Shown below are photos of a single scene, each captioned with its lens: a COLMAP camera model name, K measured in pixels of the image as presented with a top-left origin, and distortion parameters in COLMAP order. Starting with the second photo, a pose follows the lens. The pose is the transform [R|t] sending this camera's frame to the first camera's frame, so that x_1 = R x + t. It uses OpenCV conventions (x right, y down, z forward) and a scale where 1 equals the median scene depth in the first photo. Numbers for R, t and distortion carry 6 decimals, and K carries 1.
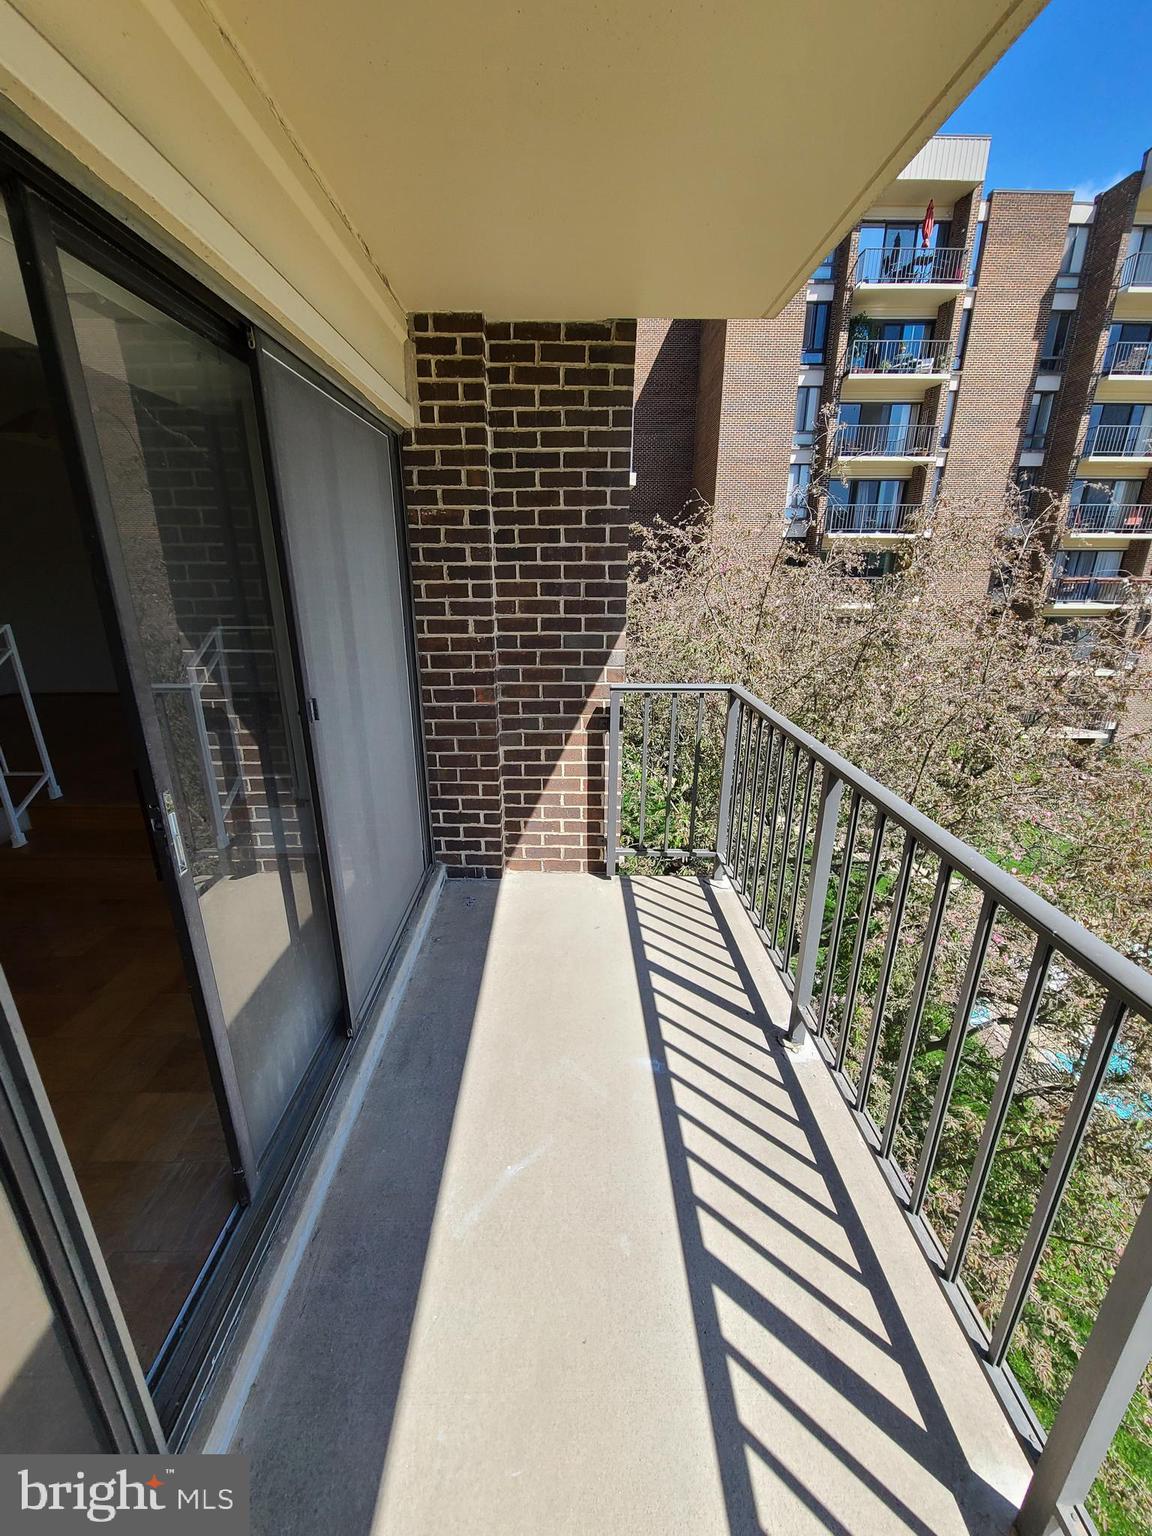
lens RADIAL K [[635.7, 0, 571.7], [0, 635.7, 777.4], [0, 0, 1]] dist [-0.003162, 0.002997]
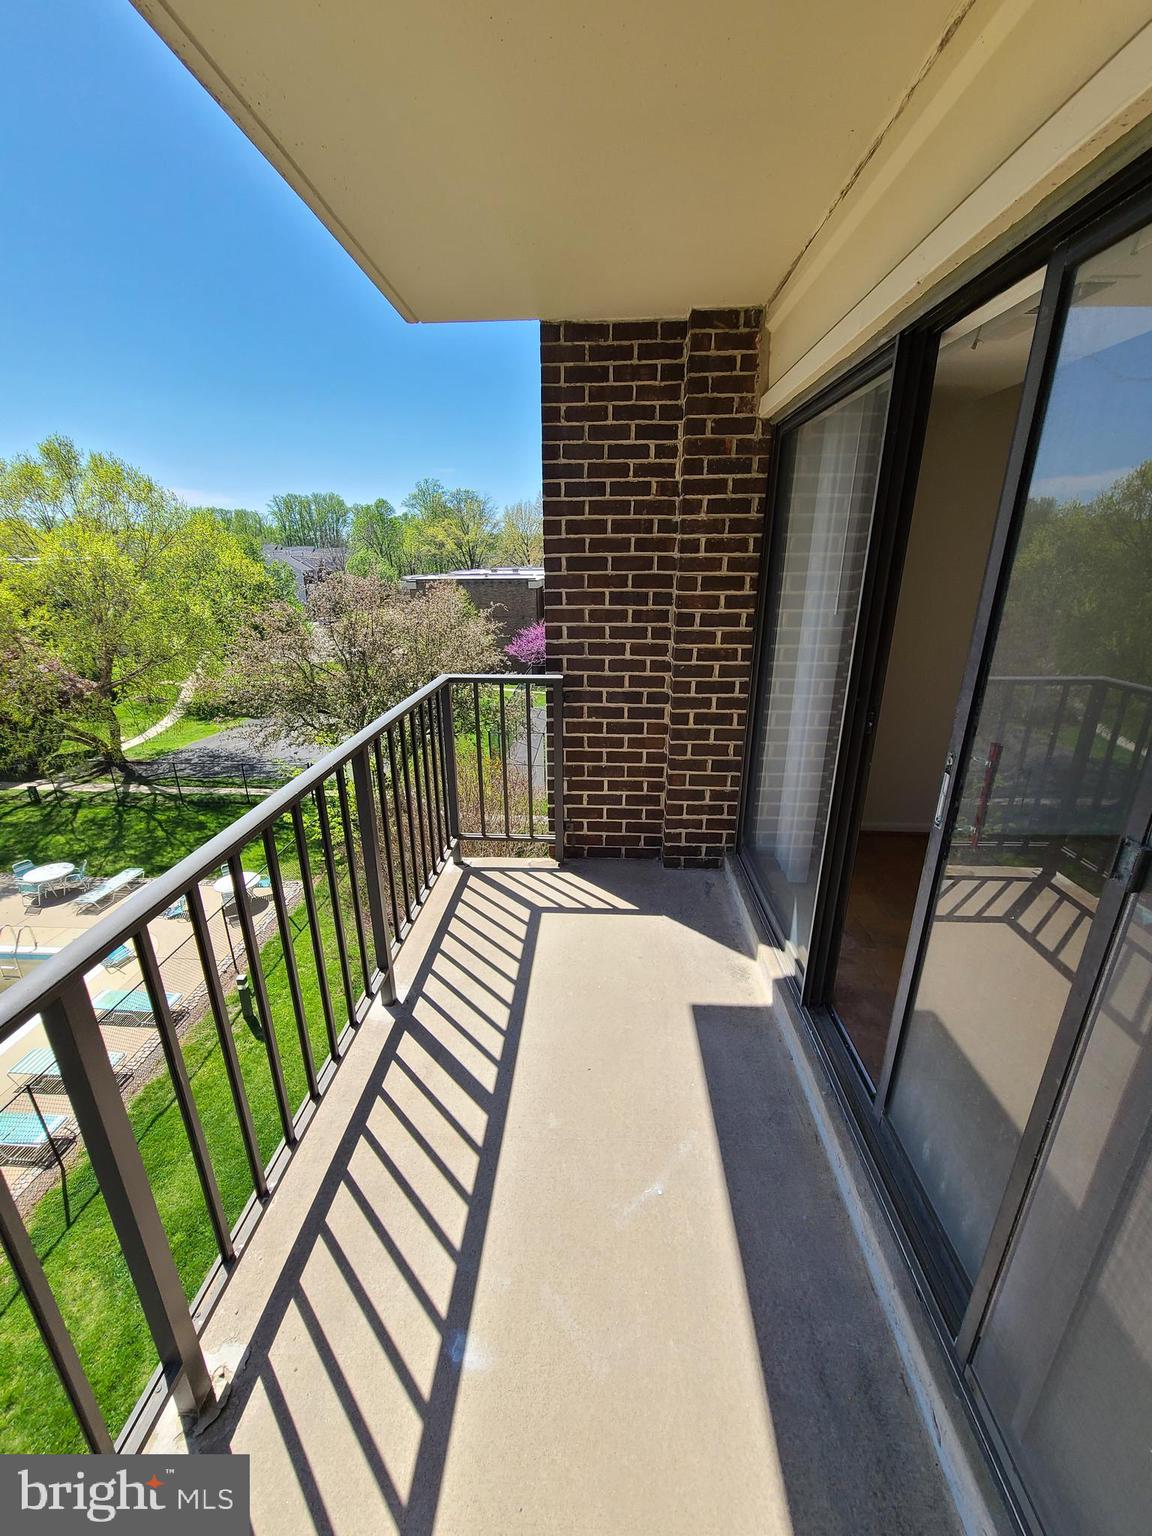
lens RADIAL K [[635.7, 0, 571.9], [0, 635.7, 776.1], [0, 0, 1]] dist [-0.003162, 0.002997]
pose [[-0.998191, -0.013757, 0.058535, -0.014197], [0.025294, 0.787094, 0.616314, -0.491510], [-0.054552, 0.616679, -0.785322, 1.428867]]
